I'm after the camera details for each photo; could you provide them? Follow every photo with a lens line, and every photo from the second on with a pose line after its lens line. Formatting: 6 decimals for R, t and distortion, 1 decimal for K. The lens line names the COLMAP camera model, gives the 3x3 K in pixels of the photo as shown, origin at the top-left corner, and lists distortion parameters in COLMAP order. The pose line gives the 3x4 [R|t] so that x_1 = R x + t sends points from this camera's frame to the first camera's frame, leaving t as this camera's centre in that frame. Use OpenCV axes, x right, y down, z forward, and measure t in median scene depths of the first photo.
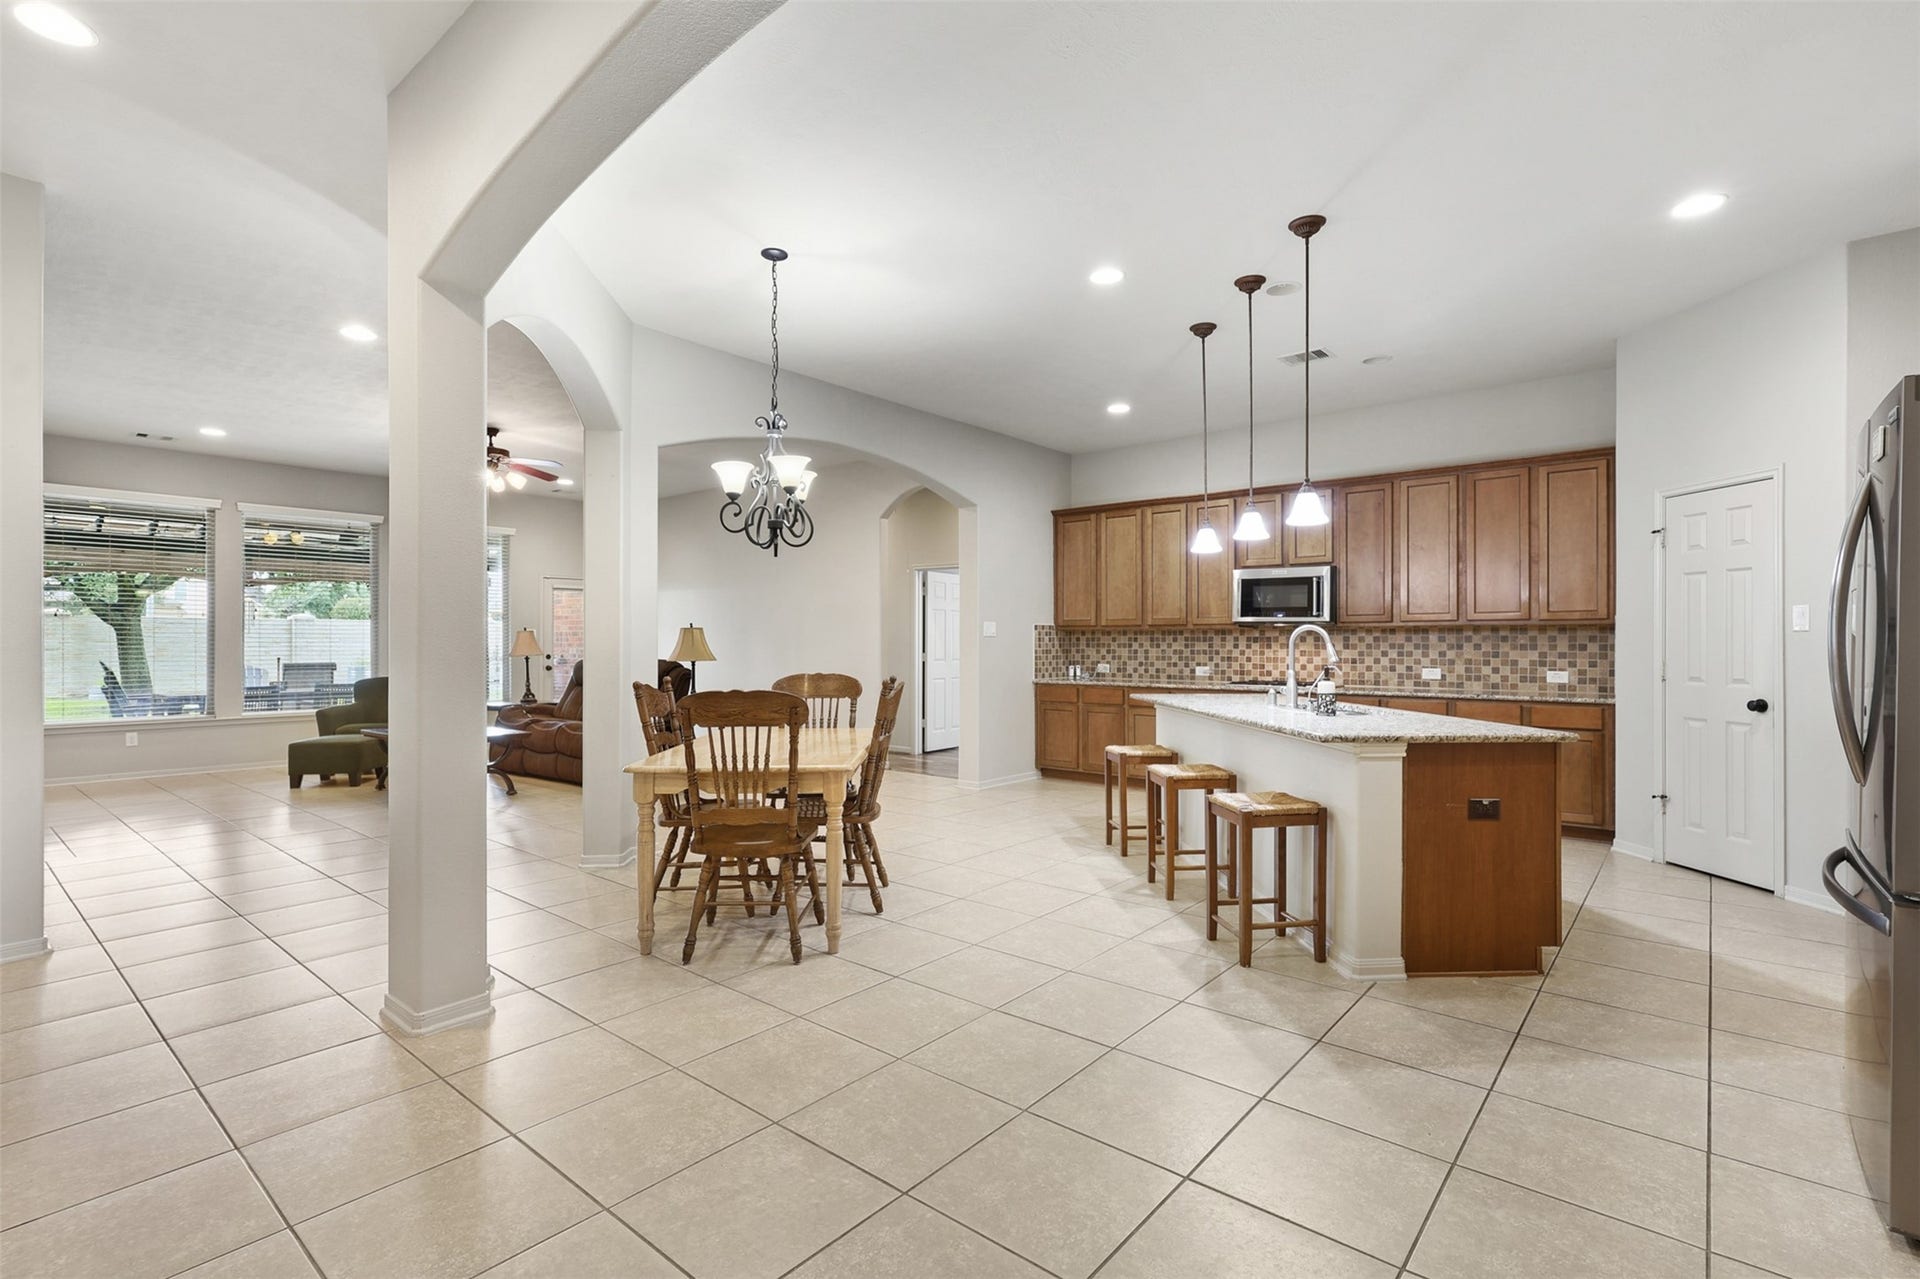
lens RADIAL K [[889.4, 0, 949.6], [0, 889.4, 641.6], [0, 0, 1]] dist [0.003450, 0.000709]
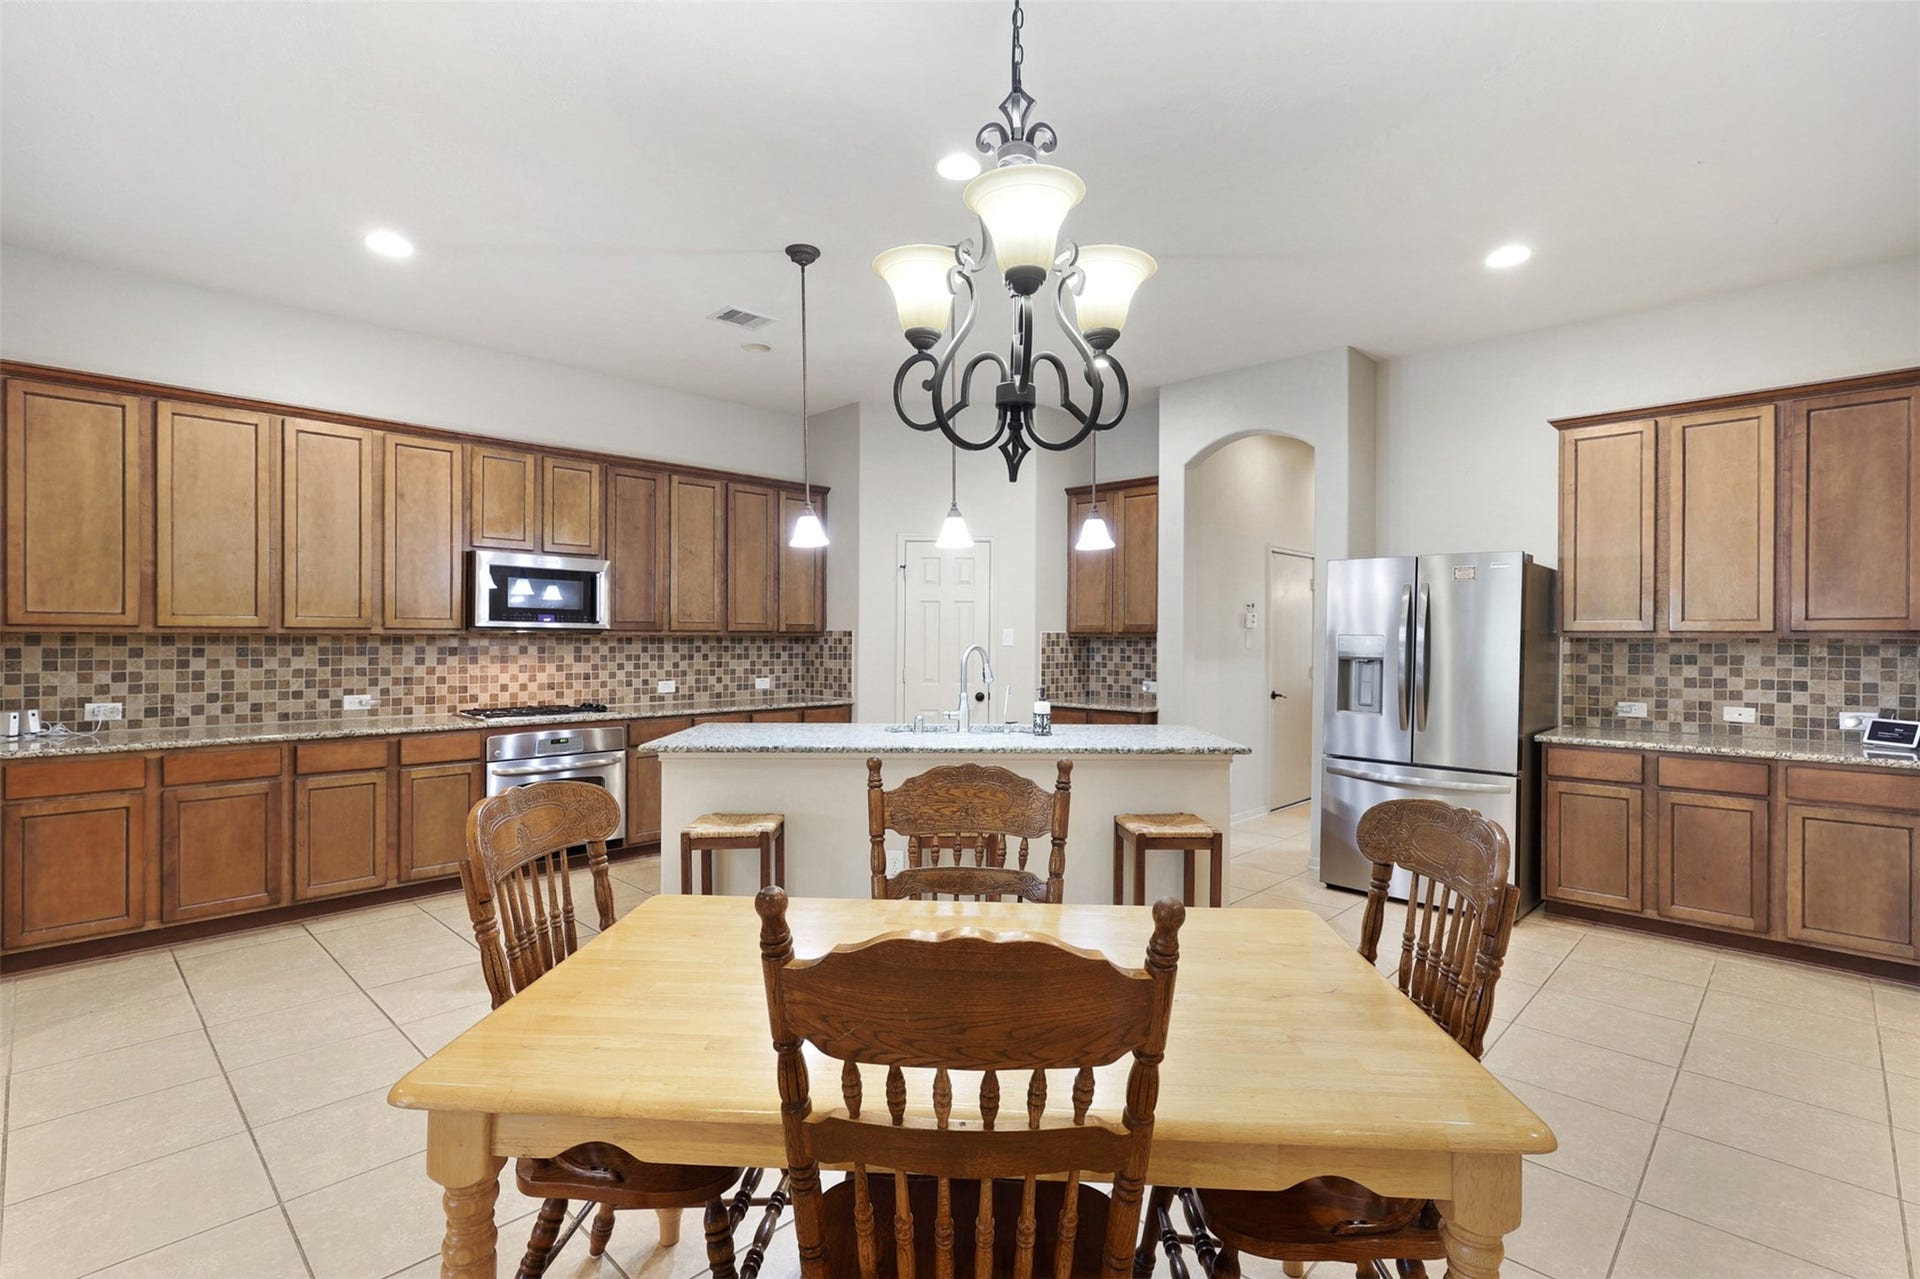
lens RADIAL K [[889.4, 0, 950.2], [0, 889.4, 625.3], [0, 0, 1]] dist [0.003450, 0.000709]
pose [[0.071149, 0.023161, 0.997197, -0.332114], [0.005908, 0.999703, -0.023641, -0.003817], [-0.997448, 0.007574, 0.070991, 0.584056]]
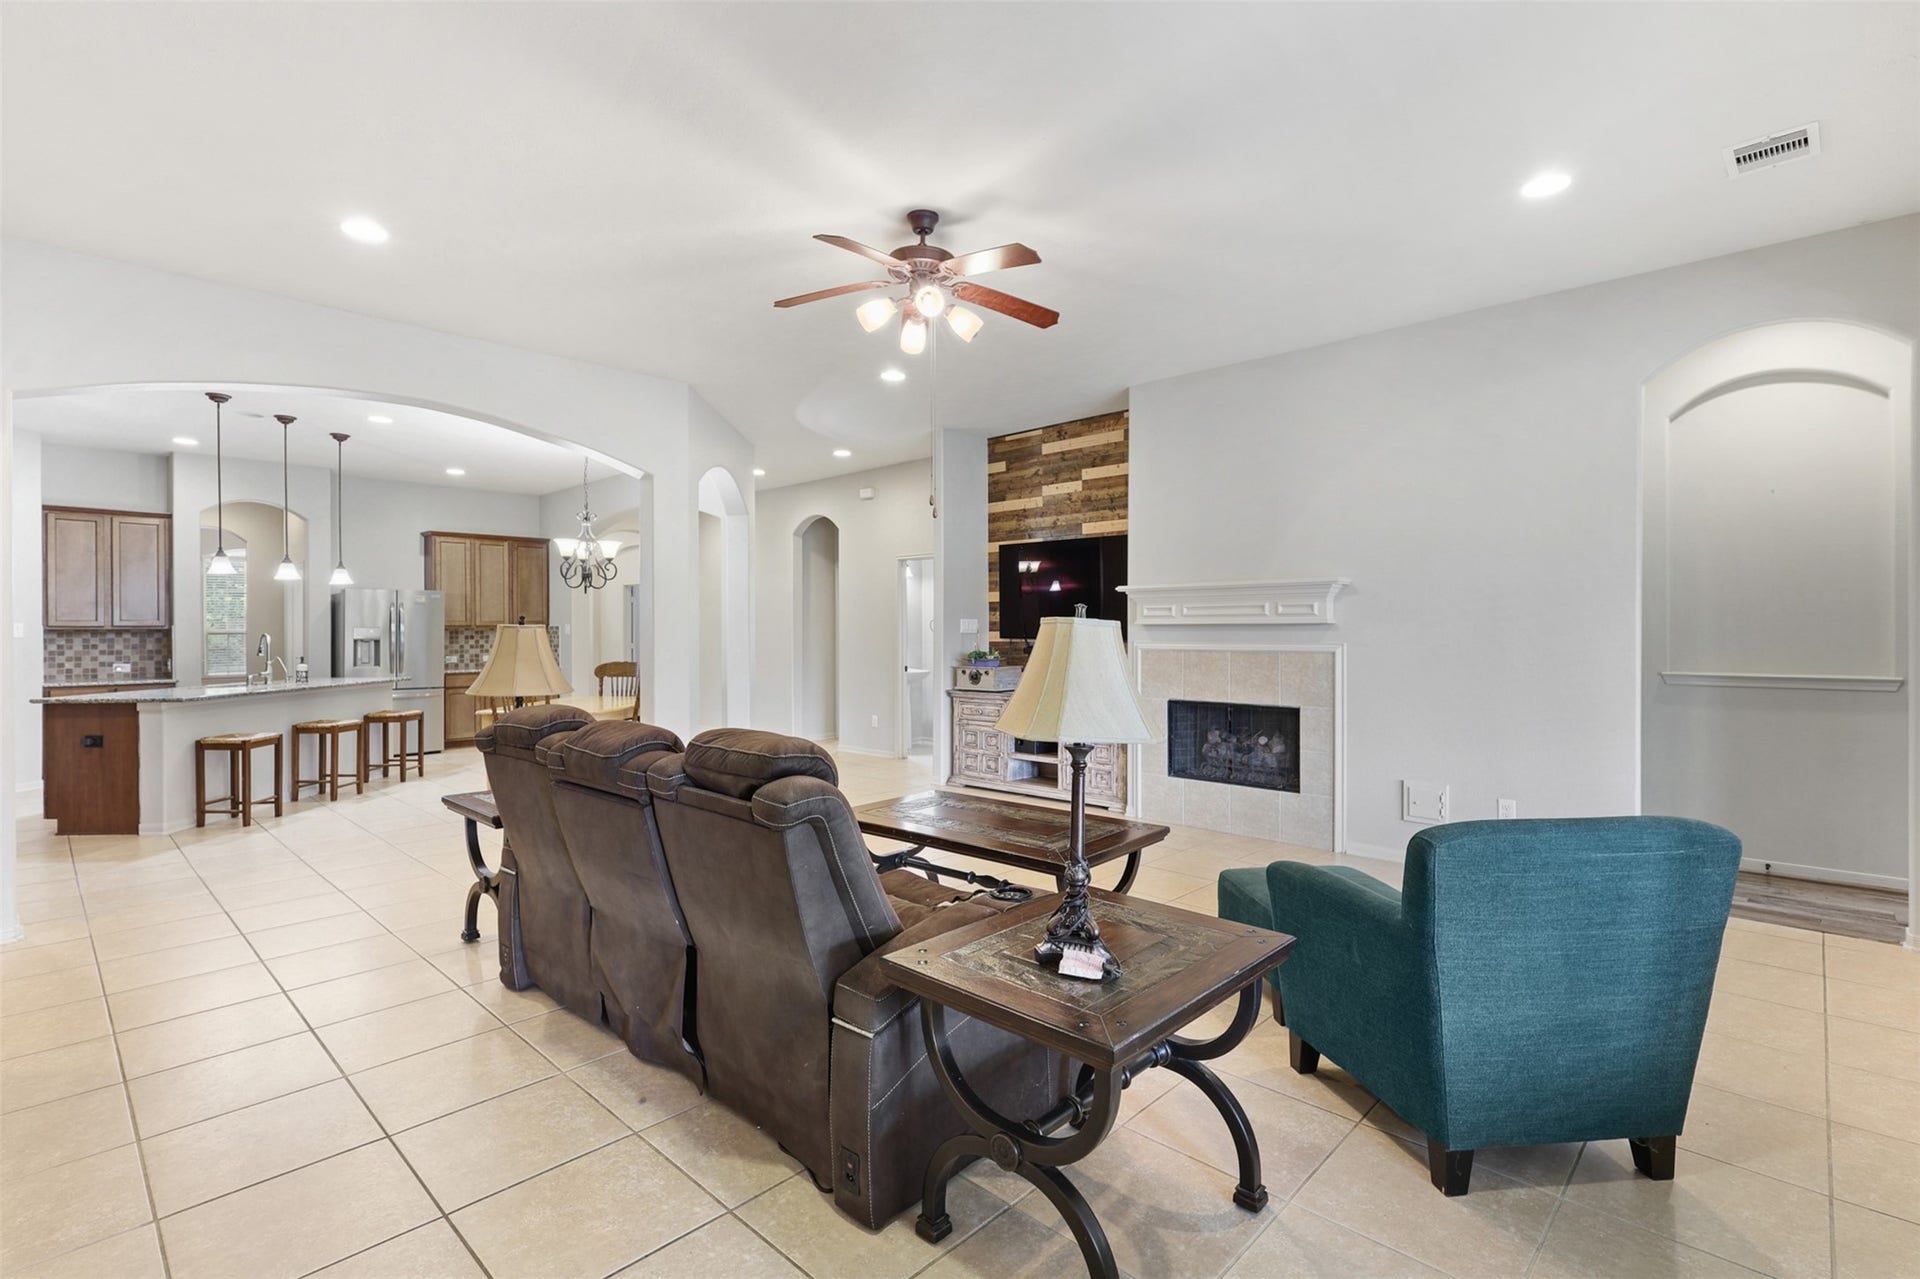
lens RADIAL K [[889.4, 0, 959.4], [0, 889.4, 629.9], [0, 0, 1]] dist [0.003450, 0.000709]
pose [[-0.997831, 0.013331, 0.064464, -0.713506], [0.014091, 0.999836, 0.011357, -0.011688], [-0.064302, 0.012241, -0.997855, 1.993181]]
